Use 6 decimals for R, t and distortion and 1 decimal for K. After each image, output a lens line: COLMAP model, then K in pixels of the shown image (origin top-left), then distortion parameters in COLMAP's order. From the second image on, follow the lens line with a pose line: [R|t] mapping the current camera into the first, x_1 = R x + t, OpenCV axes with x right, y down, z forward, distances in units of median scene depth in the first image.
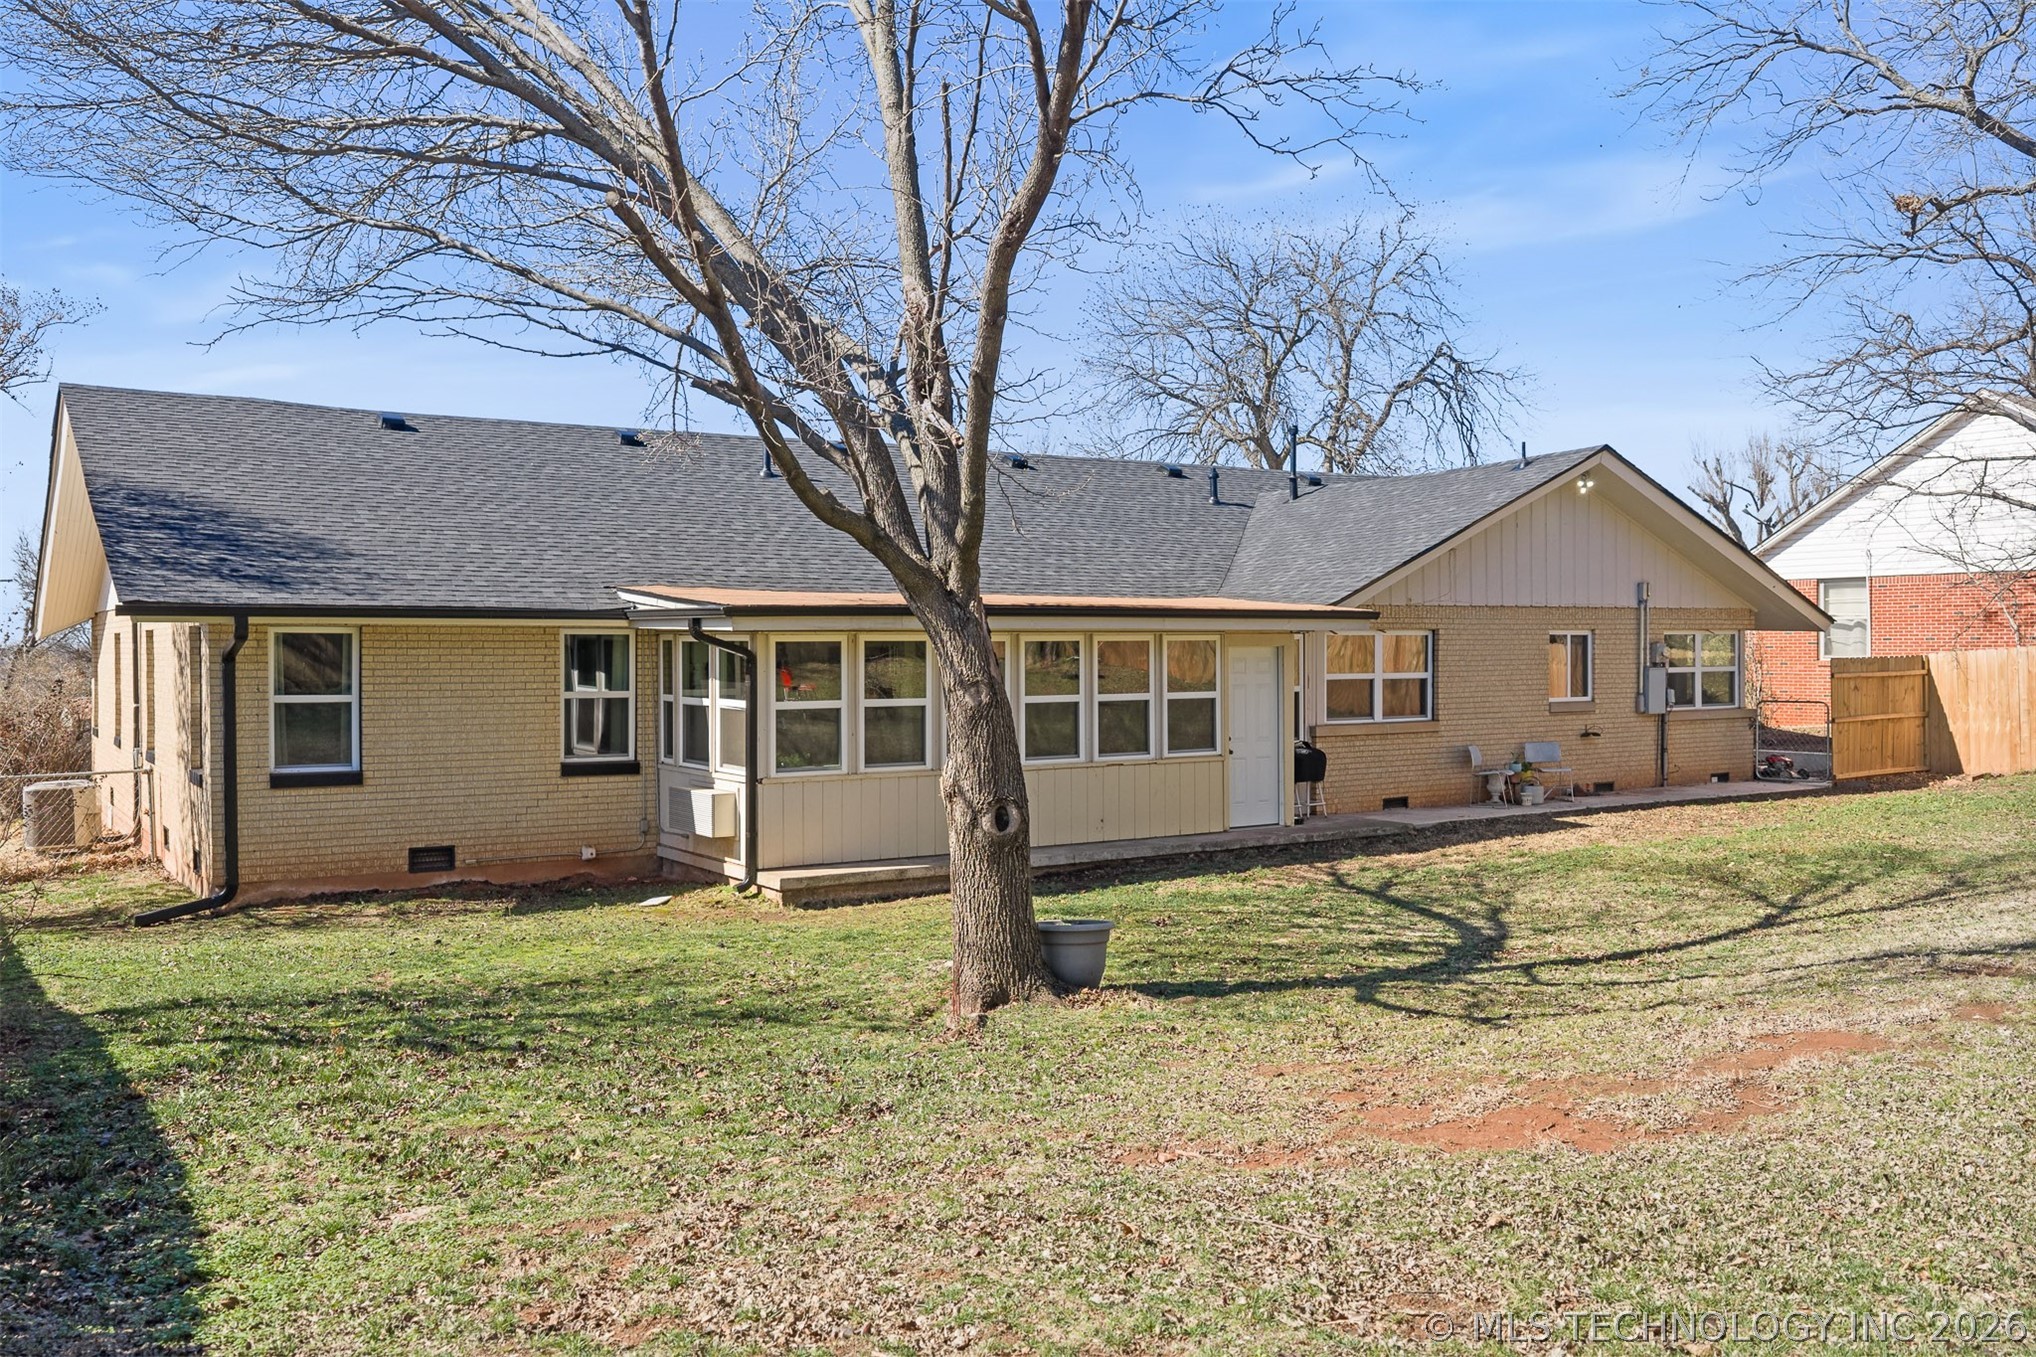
lens RADIAL K [[1686.6, 0, 1016.9], [0, 1686.6, 670.3], [0, 0, 1]] dist [0.034733, -0.006764]
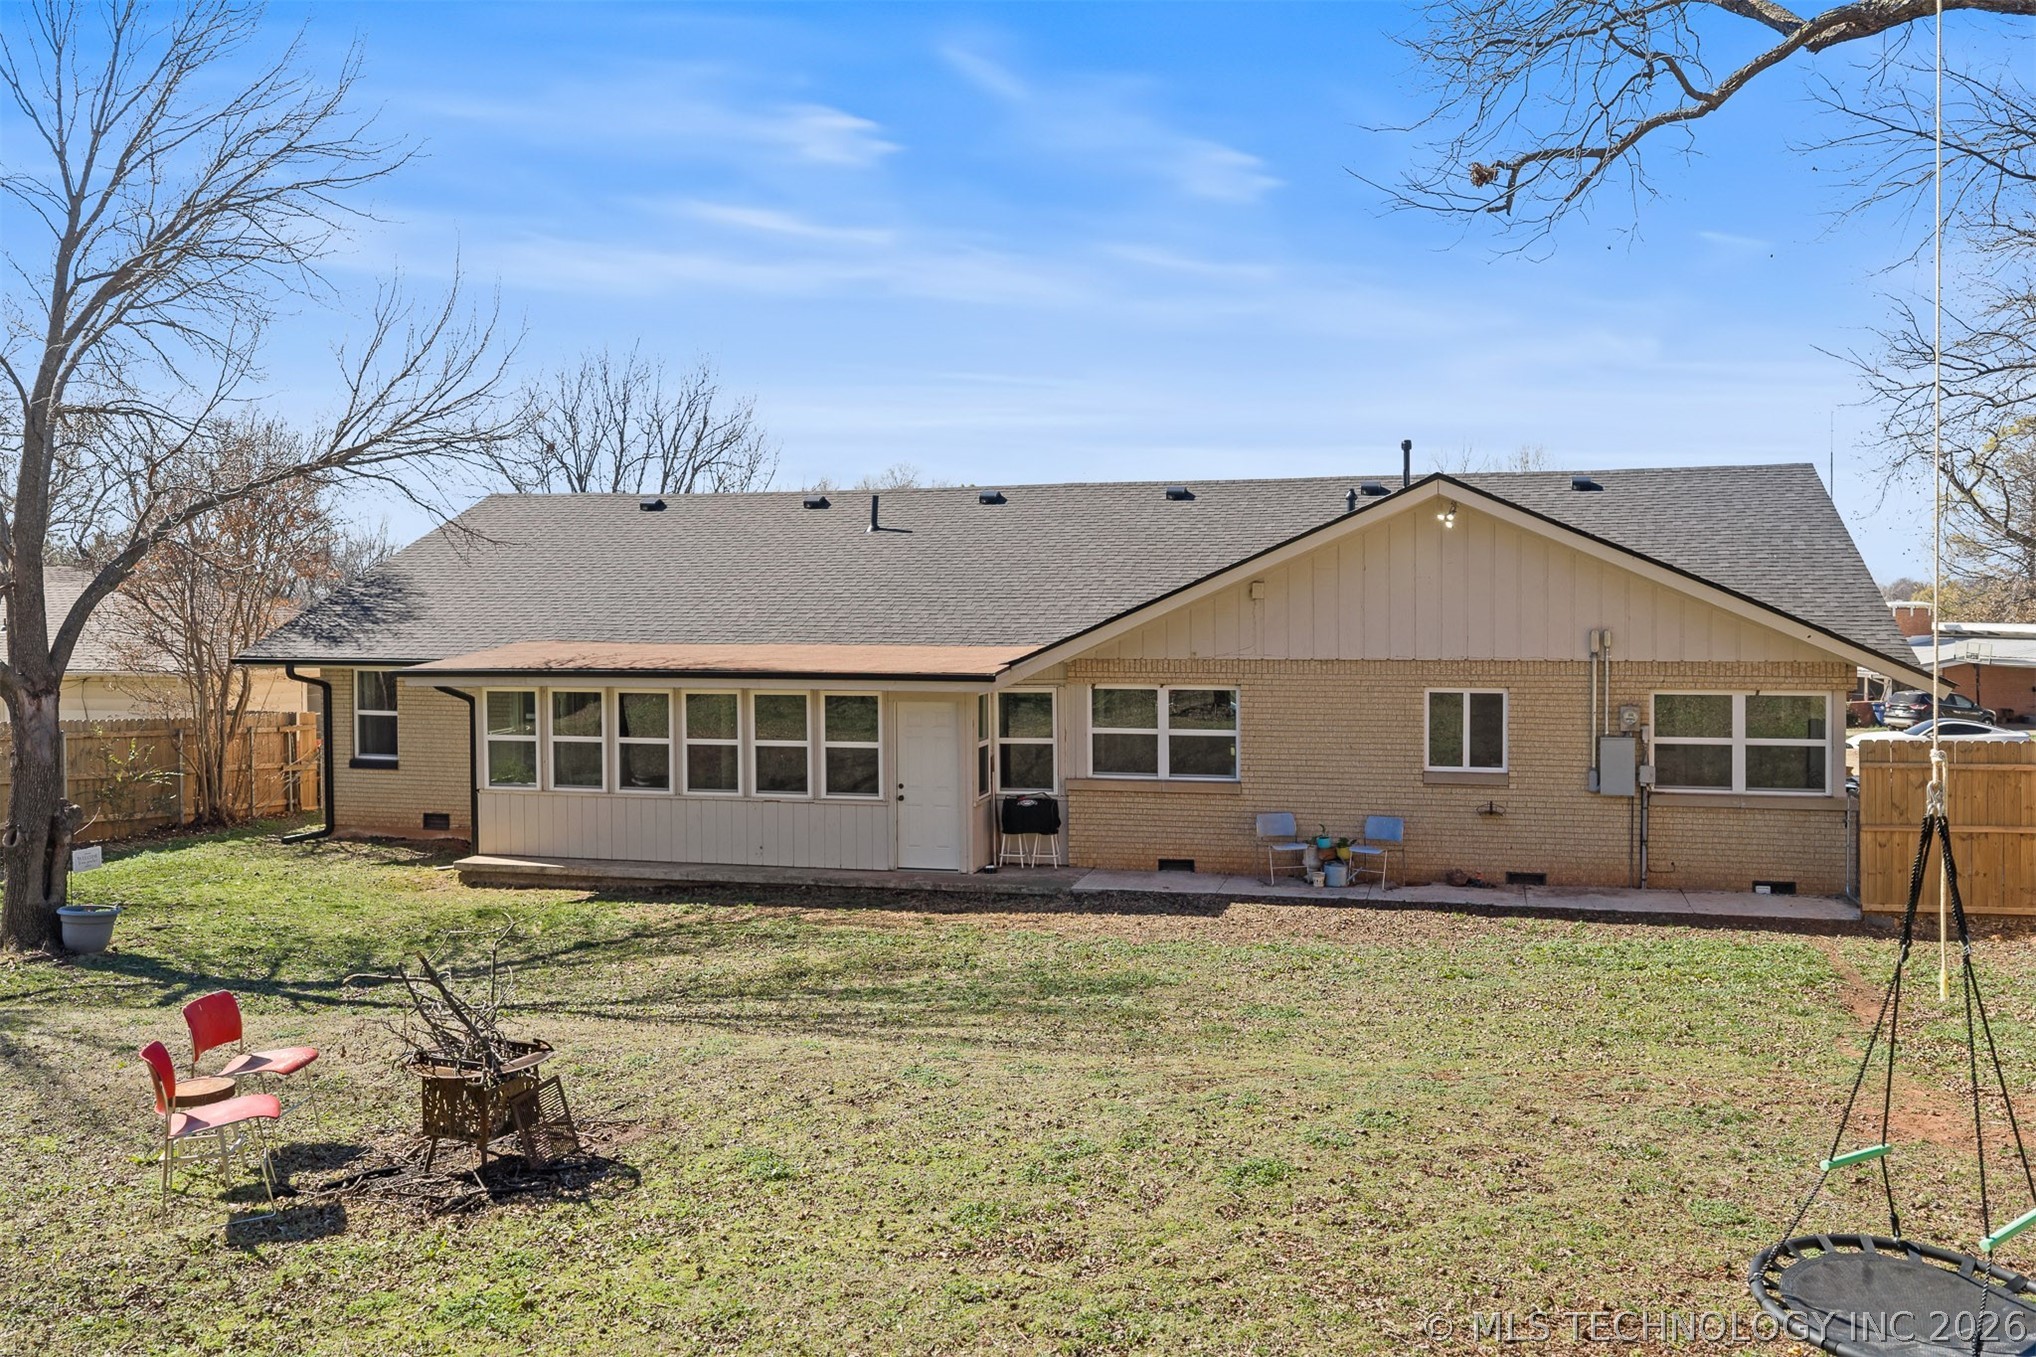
lens RADIAL K [[1686.6, 0, 1017.3], [0, 1686.6, 677.0], [0, 0, 1]] dist [0.034733, -0.006764]
pose [[0.669053, 0.040196, -0.742127, 0.985199], [-0.009795, 0.998927, 0.045274, -0.080147], [0.743150, -0.023022, 0.668729, 0.332229]]
